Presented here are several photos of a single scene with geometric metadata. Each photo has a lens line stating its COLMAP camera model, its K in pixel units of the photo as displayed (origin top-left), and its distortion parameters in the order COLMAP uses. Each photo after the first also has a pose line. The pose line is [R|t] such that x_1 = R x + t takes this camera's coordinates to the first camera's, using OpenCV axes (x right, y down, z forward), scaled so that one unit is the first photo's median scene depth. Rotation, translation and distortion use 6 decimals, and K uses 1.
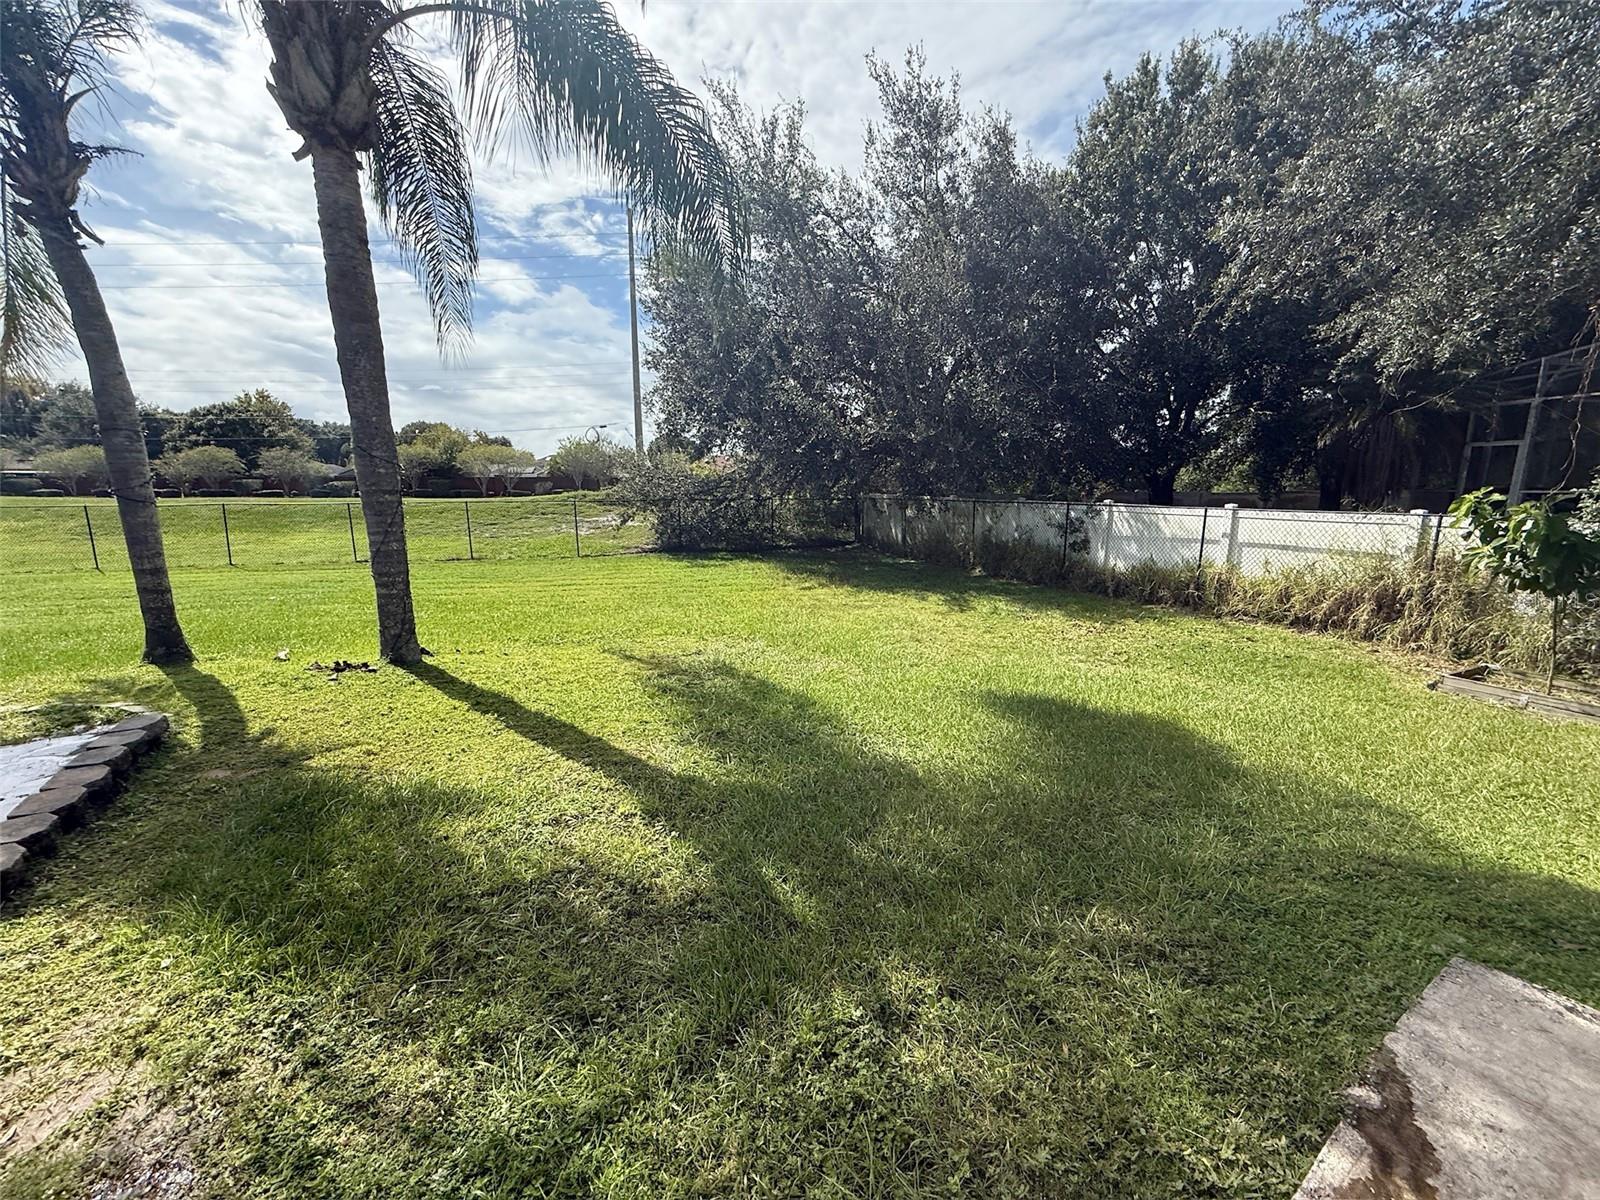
lens RADIAL K [[637.7, 0, 800.6], [0, 637.7, 598.2], [0, 0, 1]] dist [-0.000200, -0.000070]
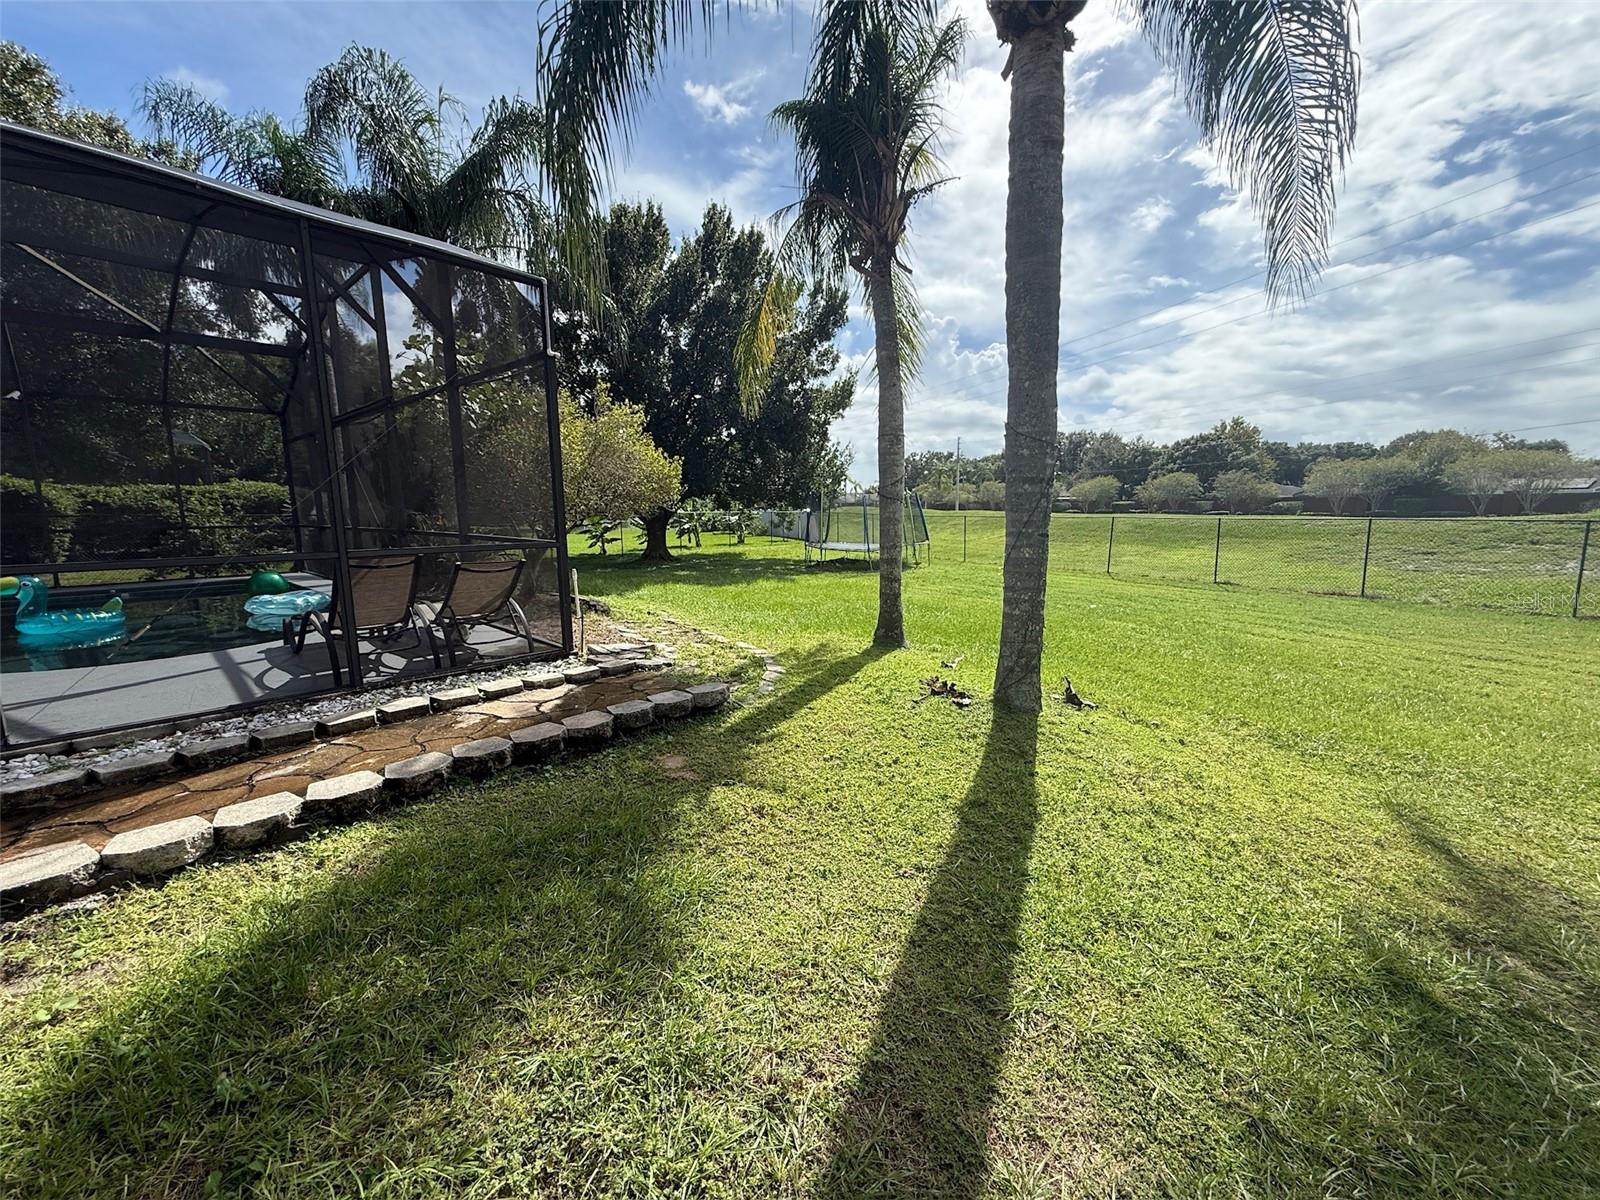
lens RADIAL K [[637.7, 0, 800.6], [0, 637.7, 598.2], [0, 0, 1]] dist [-0.000200, -0.000070]
pose [[0.276752, 0.132131, -0.951814, 0.011139], [-0.166658, 0.982091, 0.087876, -0.051234], [0.946379, 0.134307, 0.293816, 0.540670]]
